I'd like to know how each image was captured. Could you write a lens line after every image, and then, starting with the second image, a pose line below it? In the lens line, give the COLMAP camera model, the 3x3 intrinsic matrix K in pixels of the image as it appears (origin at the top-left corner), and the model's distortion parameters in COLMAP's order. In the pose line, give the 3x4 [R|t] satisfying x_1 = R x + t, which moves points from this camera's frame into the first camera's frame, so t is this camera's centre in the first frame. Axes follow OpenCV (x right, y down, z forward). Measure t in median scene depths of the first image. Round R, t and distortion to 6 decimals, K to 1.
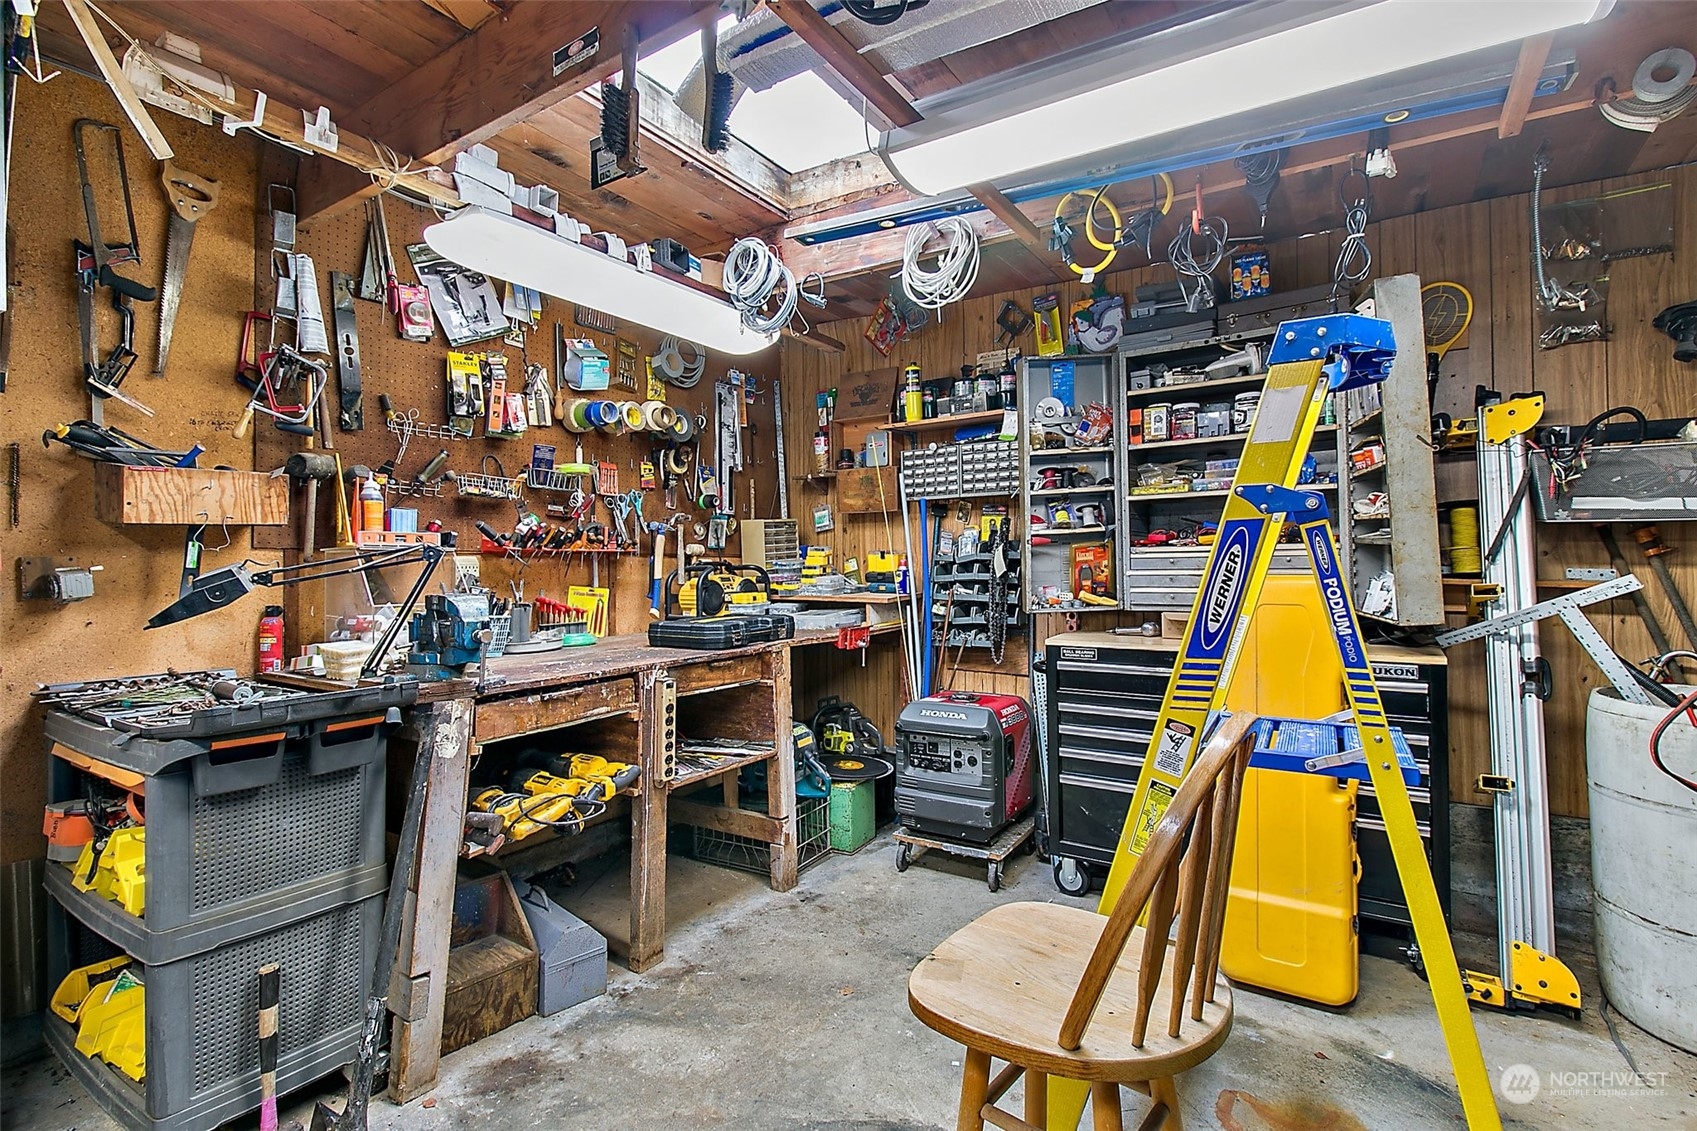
lens RADIAL K [[791.8, 0, 853.8], [0, 791.8, 555.5], [0, 0, 1]] dist [0.005145, -0.000897]
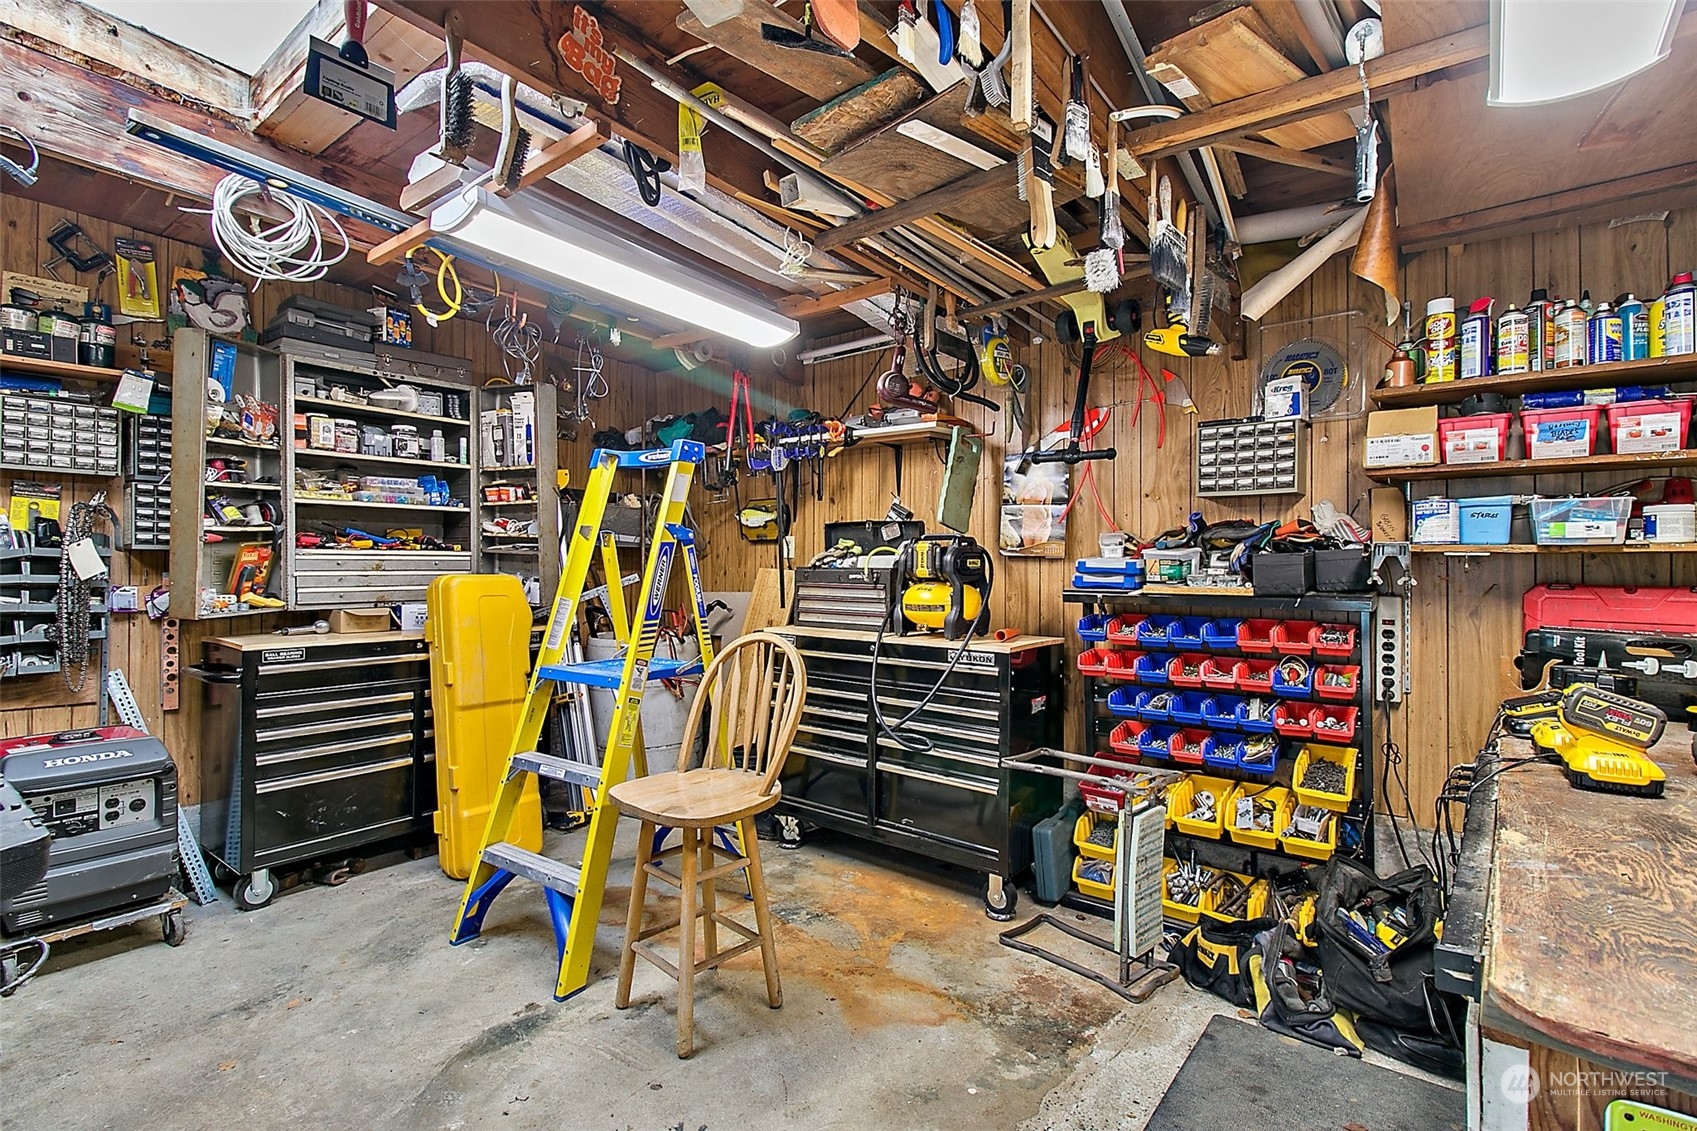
lens RADIAL K [[791.8, 0, 850.6], [0, 791.8, 570.0], [0, 0, 1]] dist [0.005145, -0.000897]
pose [[0.069726, 0.006517, 0.997545, -0.615661], [-0.017329, 0.999836, -0.005321, 0.010017], [-0.997416, -0.016916, 0.069828, 0.215864]]
